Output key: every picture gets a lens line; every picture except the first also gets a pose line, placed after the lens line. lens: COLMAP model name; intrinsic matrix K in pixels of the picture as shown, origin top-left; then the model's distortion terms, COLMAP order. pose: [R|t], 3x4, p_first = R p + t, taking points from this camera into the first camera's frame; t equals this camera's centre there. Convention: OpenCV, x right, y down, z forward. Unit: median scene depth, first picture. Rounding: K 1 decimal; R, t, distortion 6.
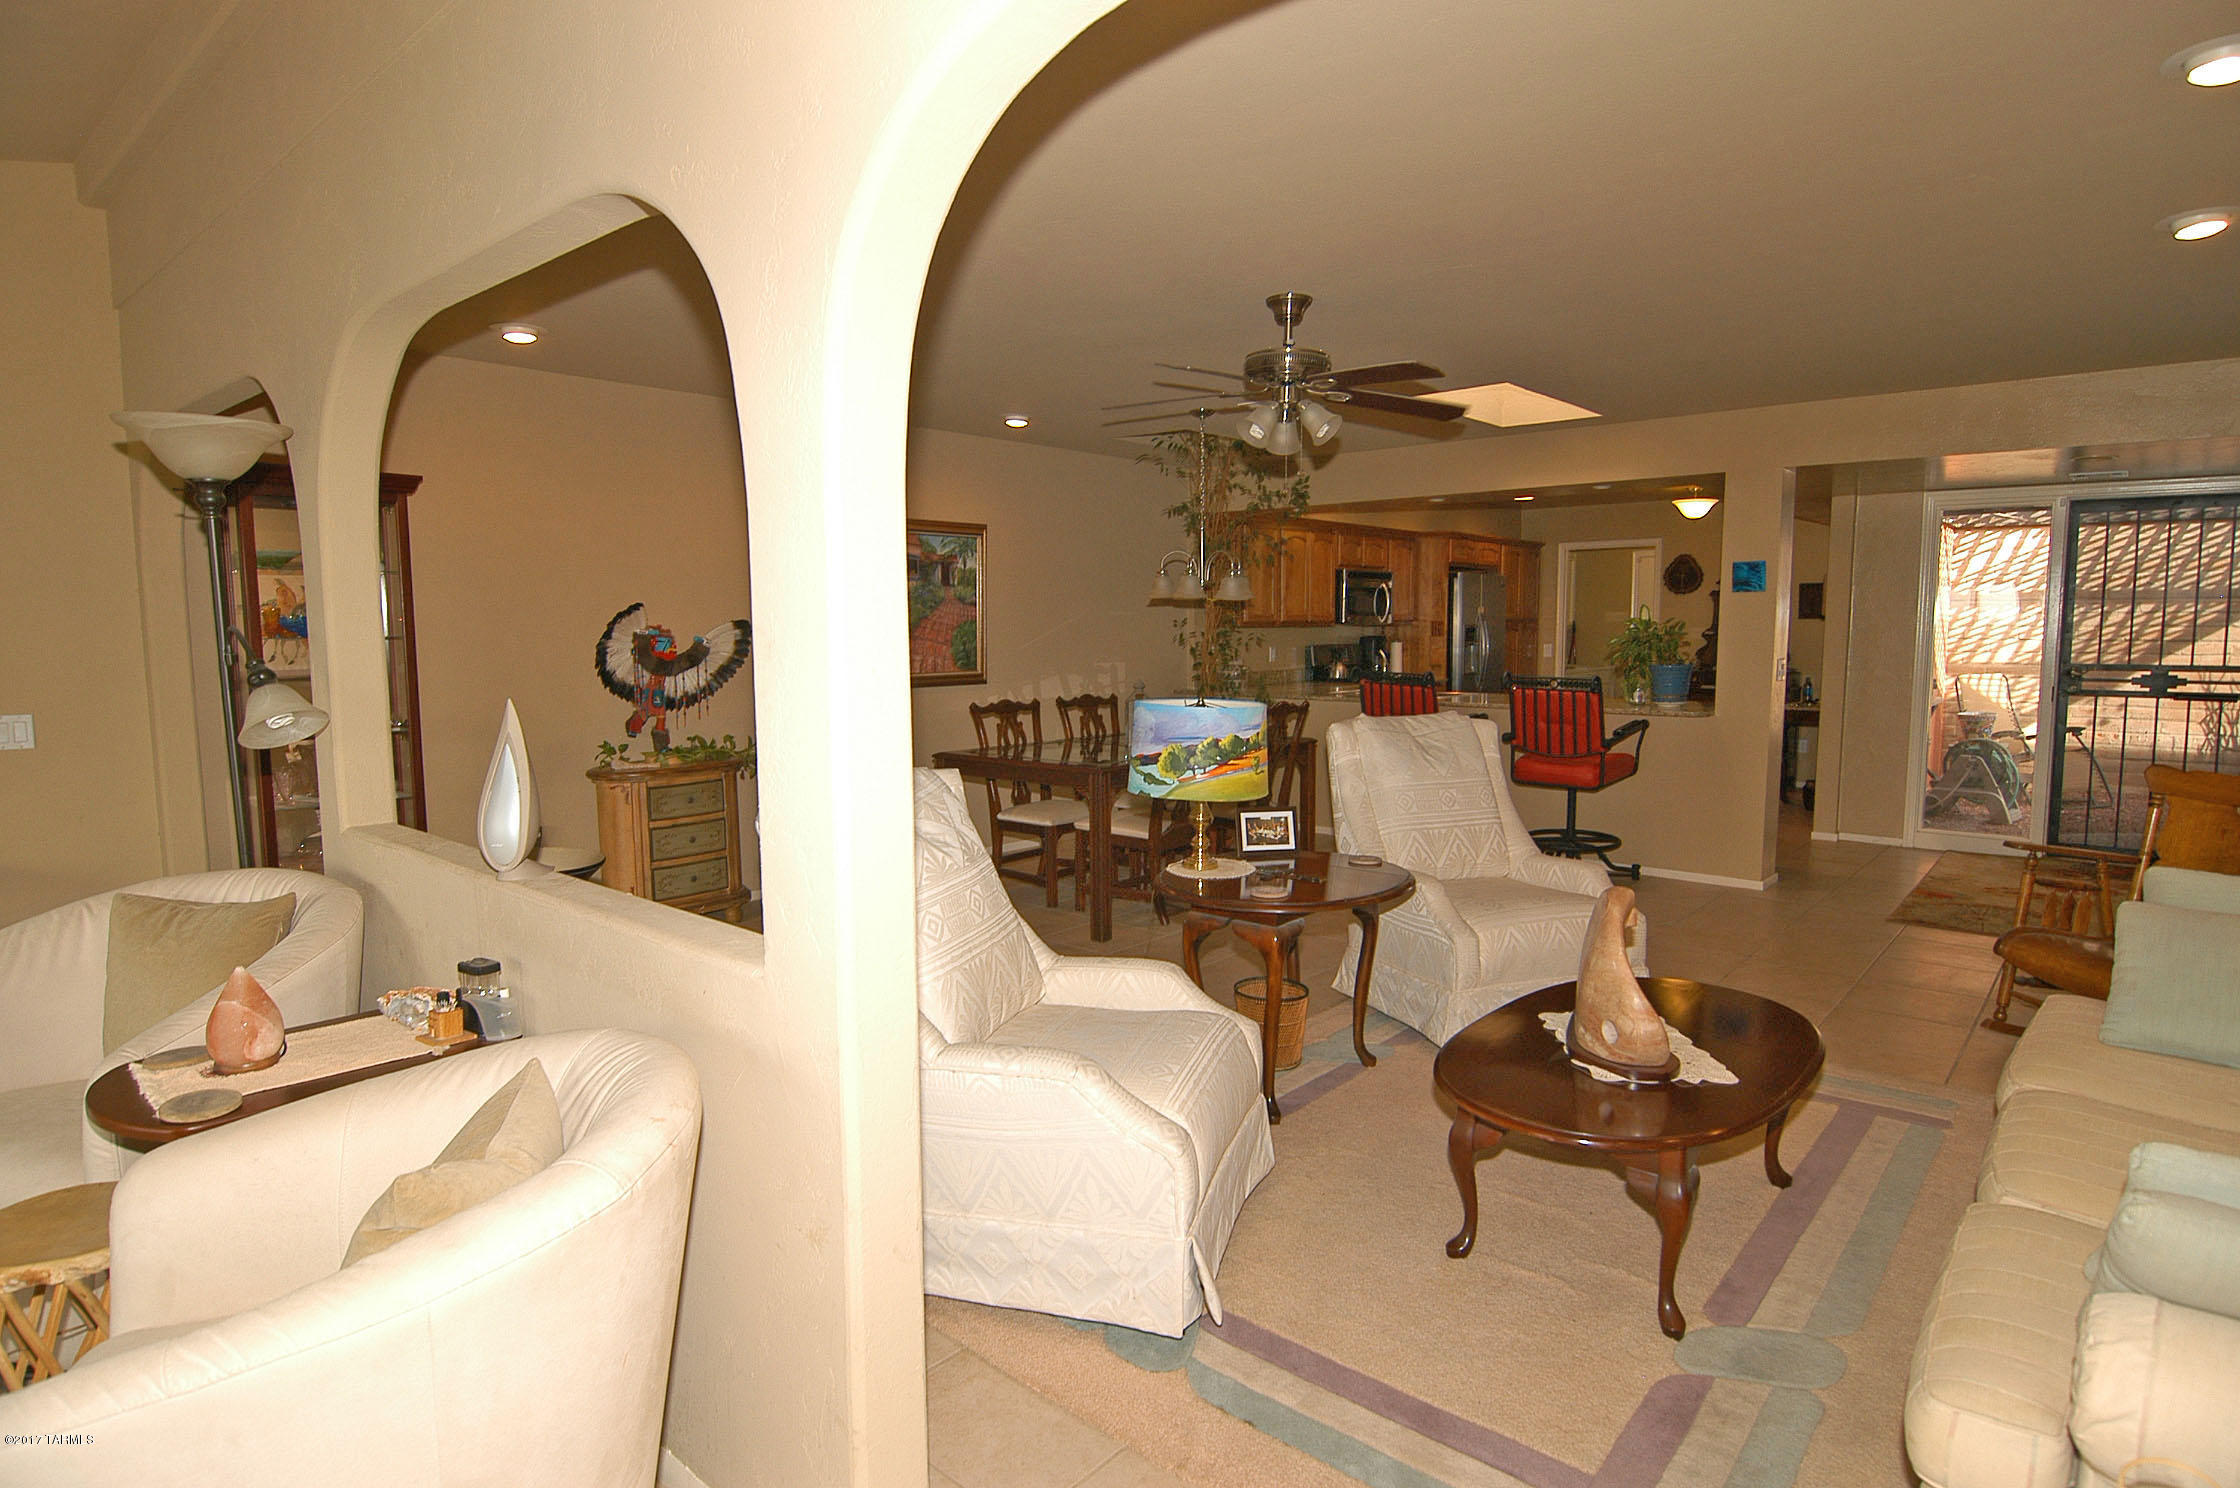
lens RADIAL K [[1204.0, 0, 1122.1], [0, 1204.0, 747.4], [0, 0, 1]] dist [-0.004738, -0.011764]
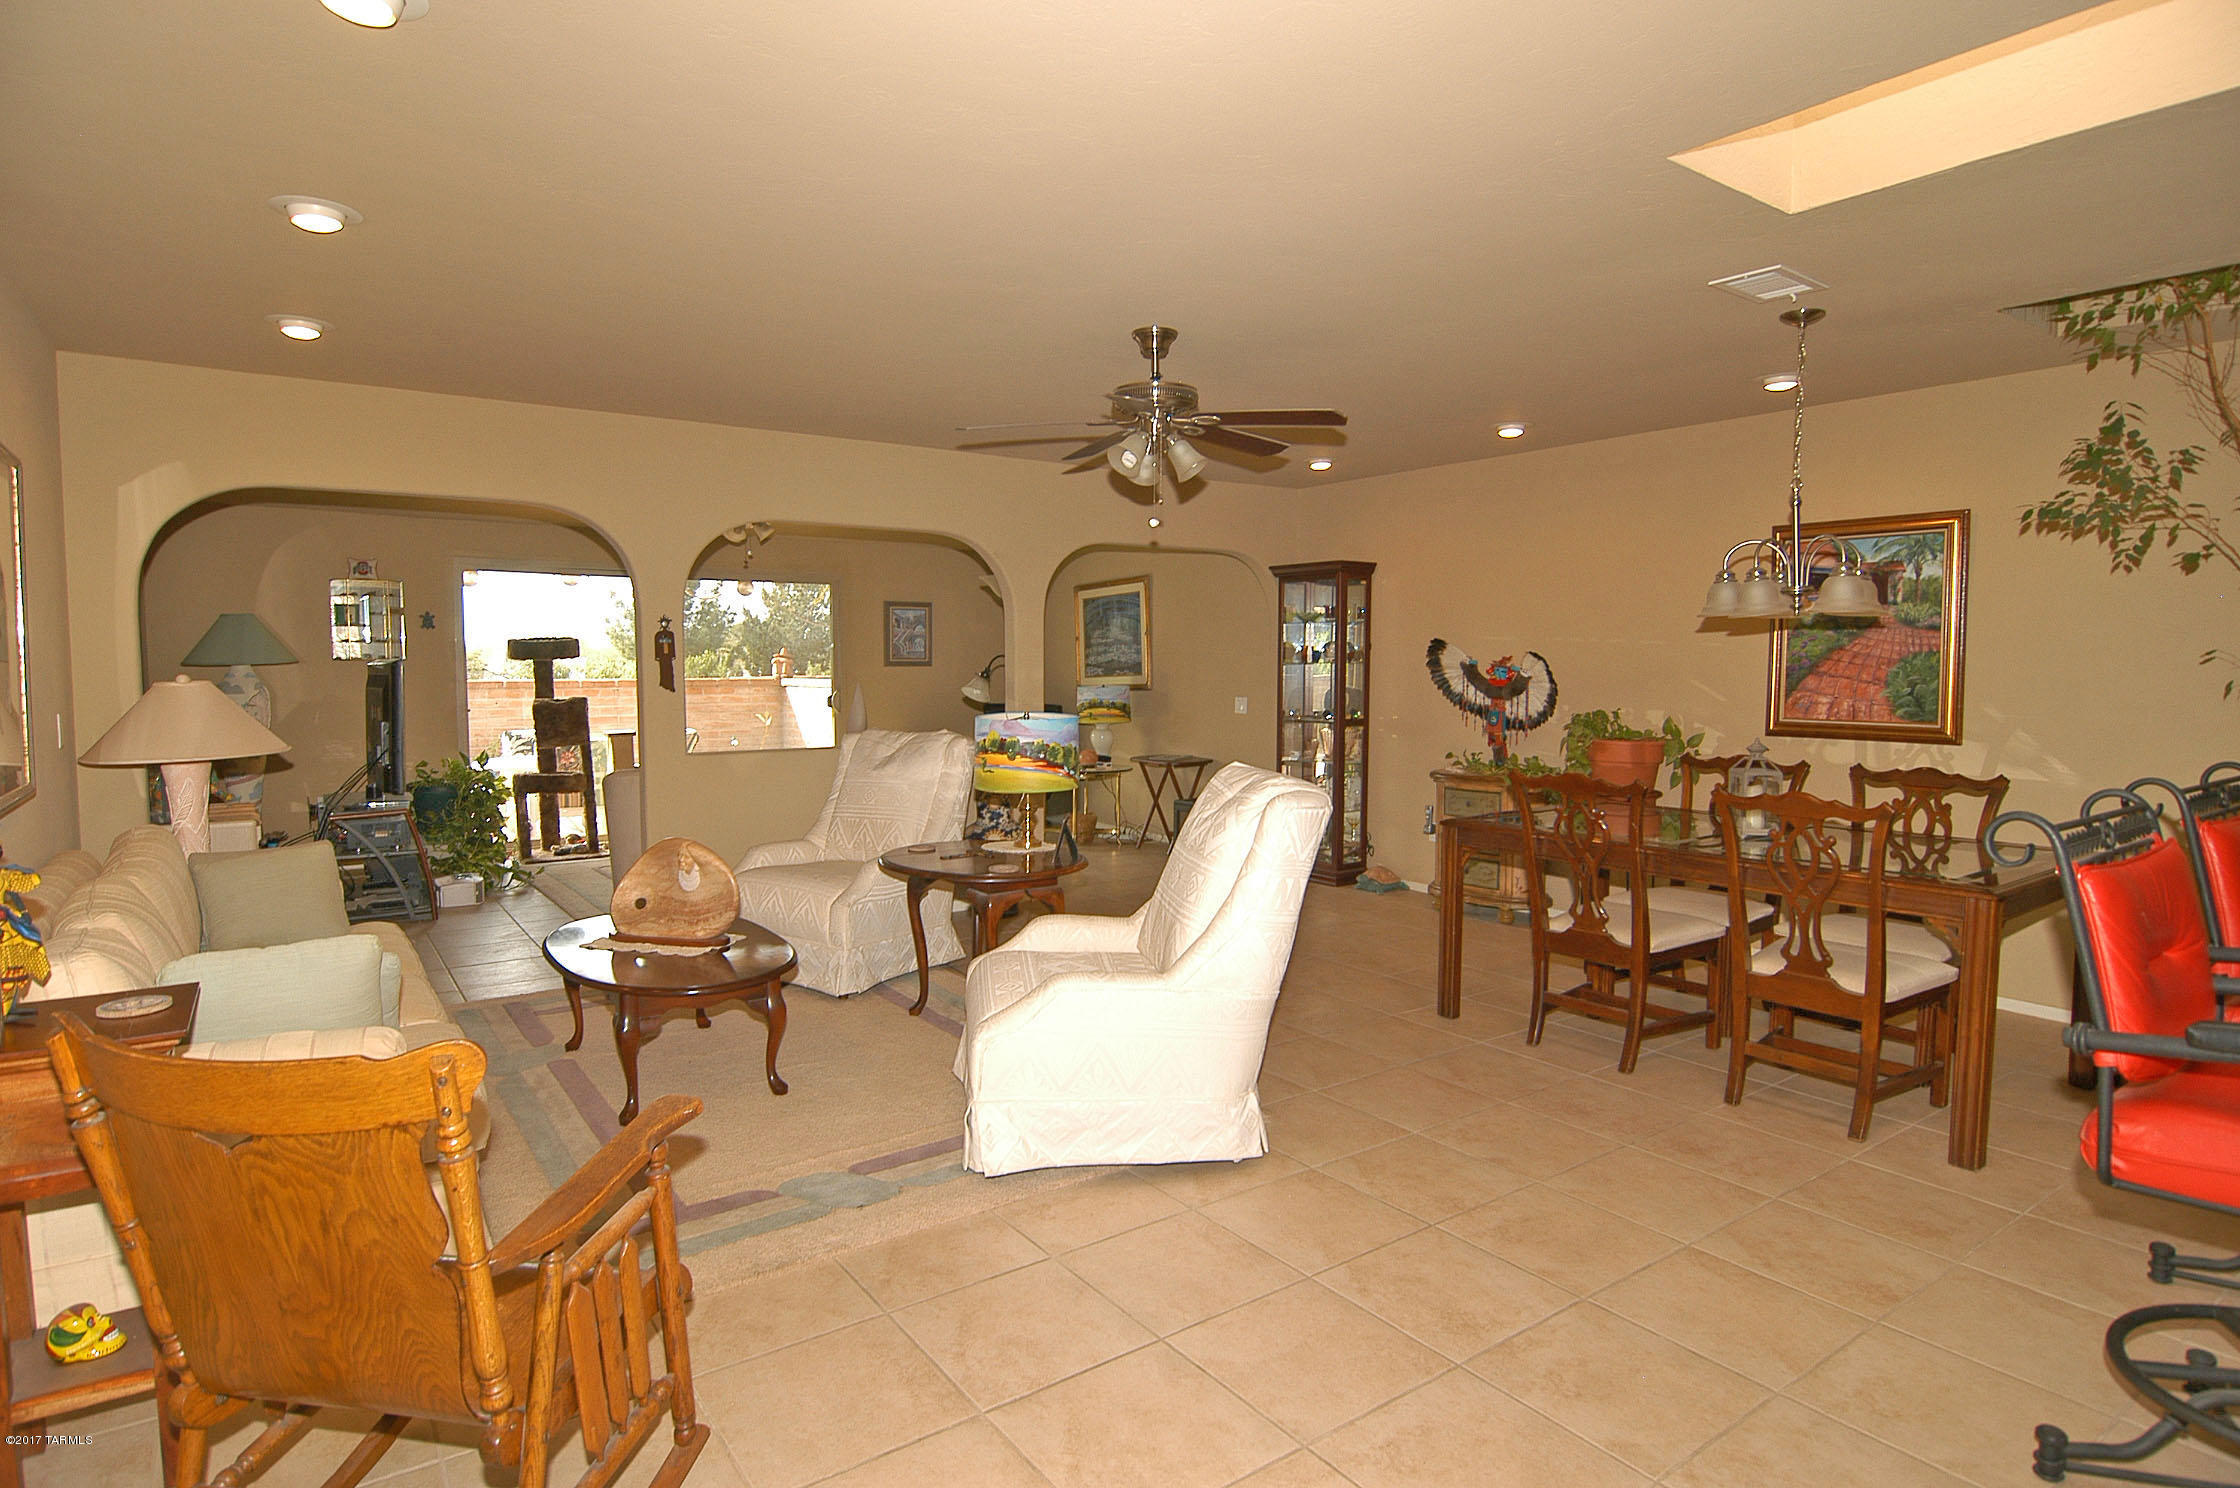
lens RADIAL K [[1204.0, 0, 1128.2], [0, 1204.0, 748.7], [0, 0, 1]] dist [-0.004738, -0.011764]
pose [[-0.236344, 0.071588, -0.969029, 0.748313], [-0.104282, 0.989653, 0.098546, -0.079456], [0.966057, 0.124343, -0.226433, 0.814420]]
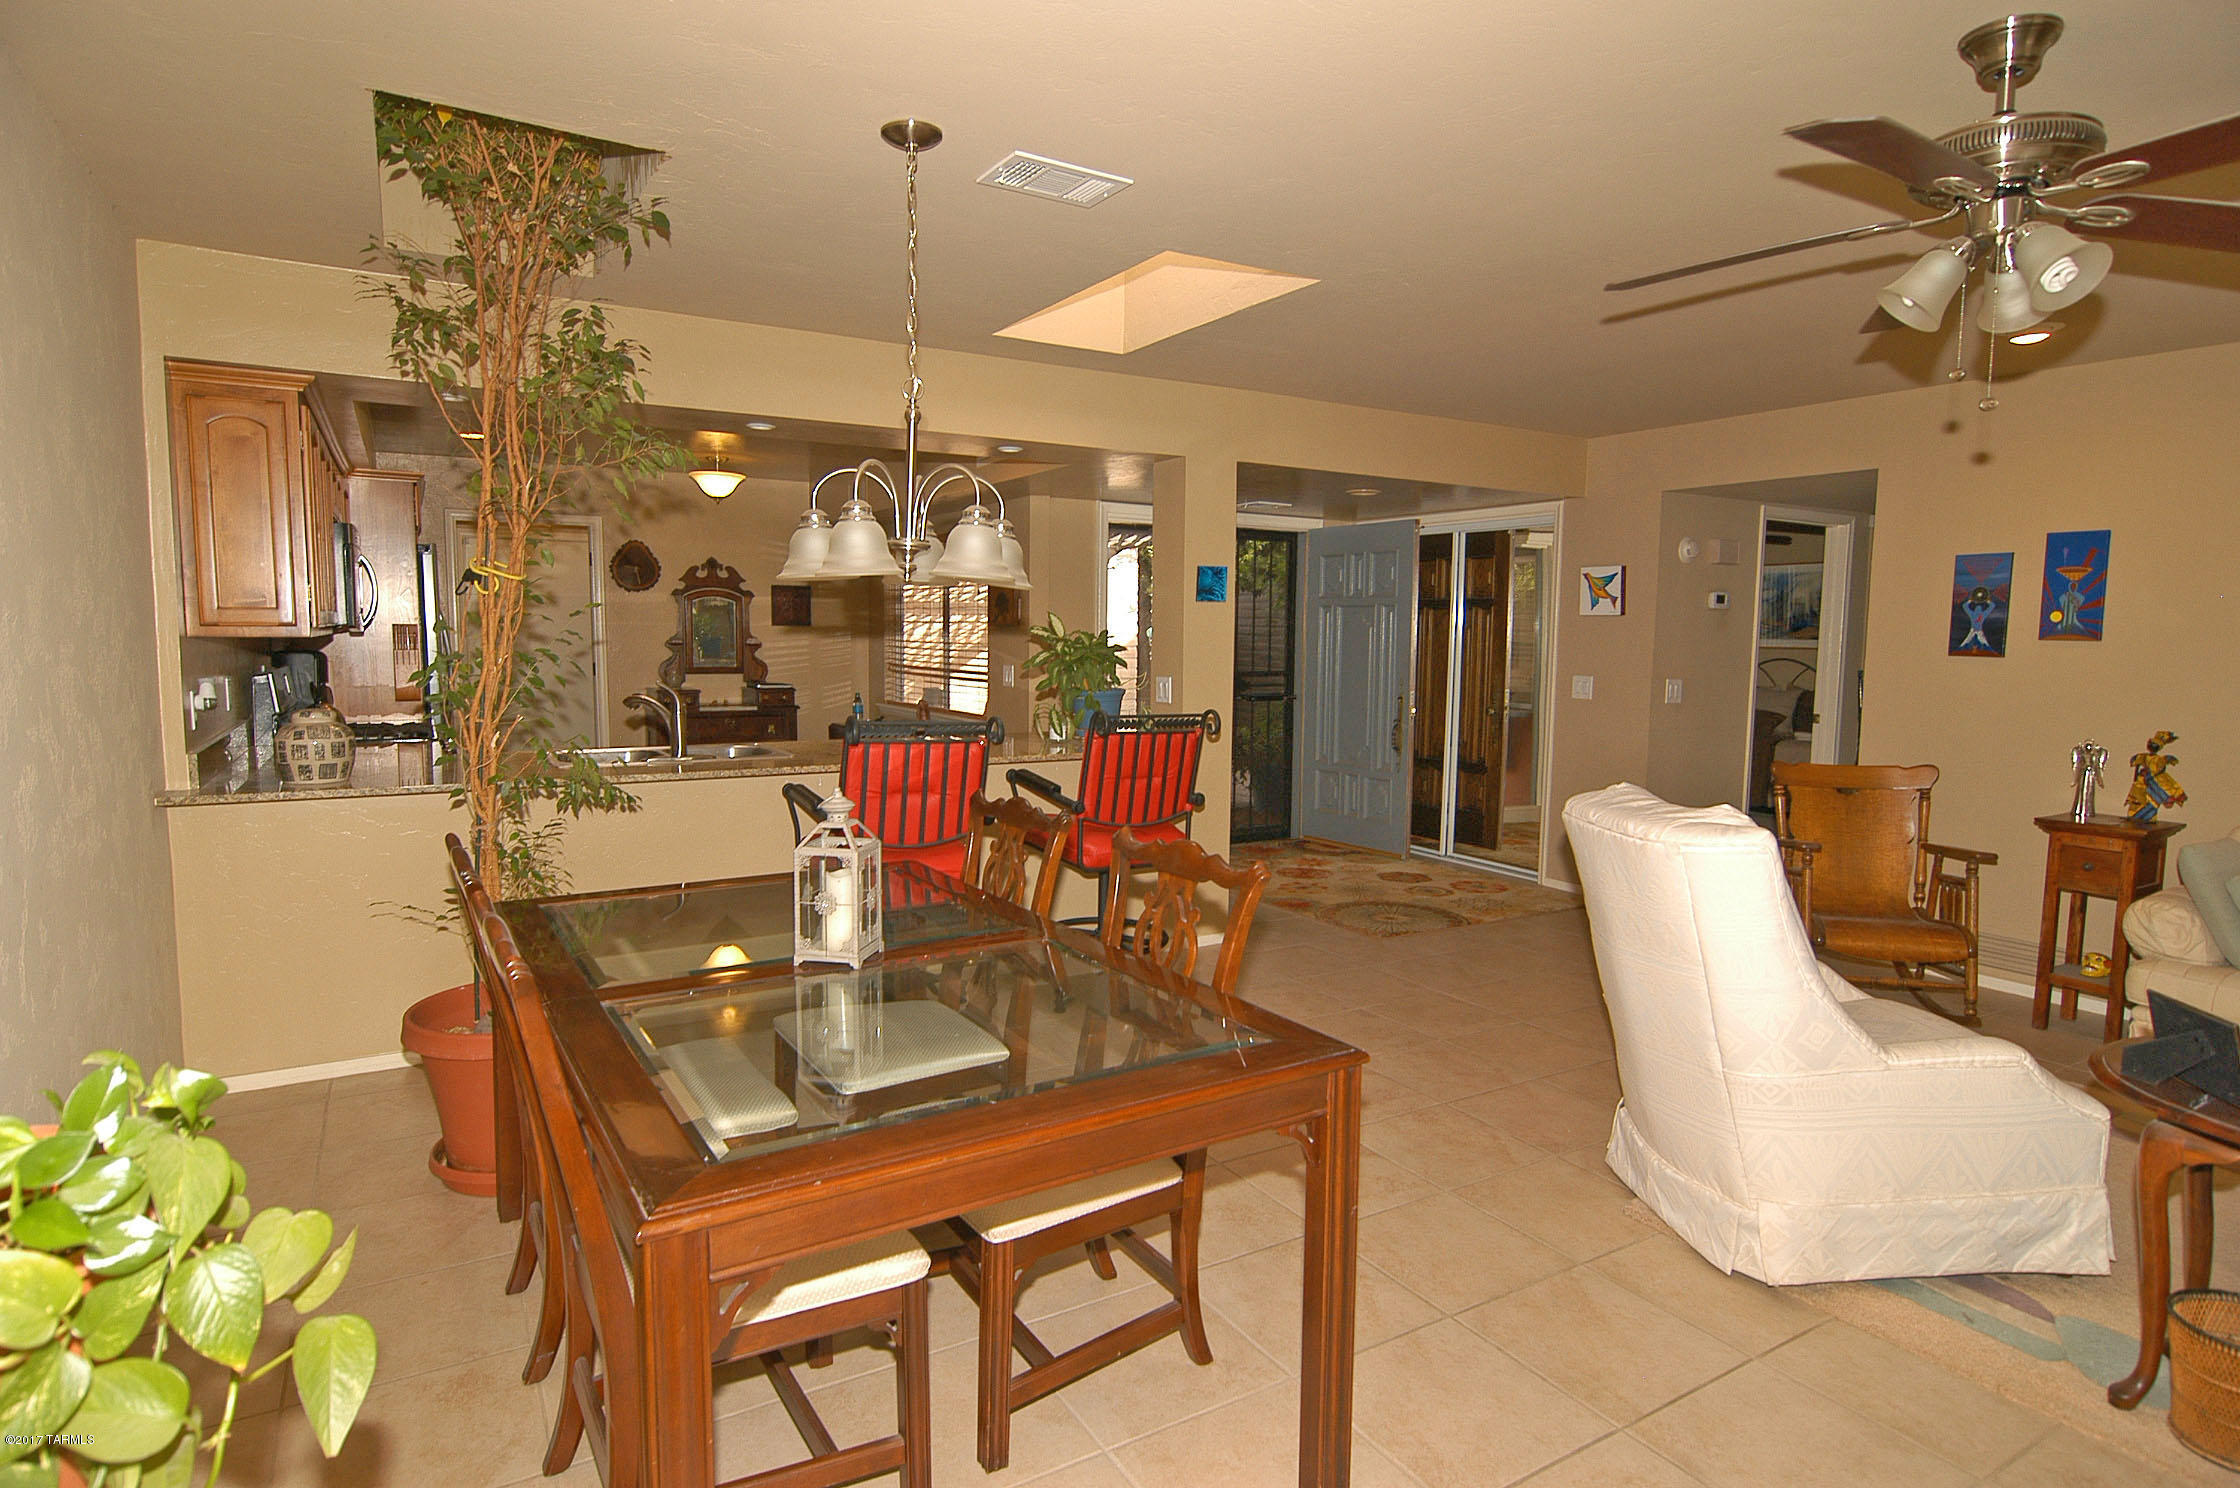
lens RADIAL K [[1204.0, 0, 1128.4], [0, 1204.0, 745.2], [0, 0, 1]] dist [-0.004738, -0.011764]
pose [[0.303745, -0.084375, 0.949010, -0.317756], [0.084493, 0.994532, 0.061379, -0.085247], [-0.948999, 0.061541, 0.309214, 0.797076]]
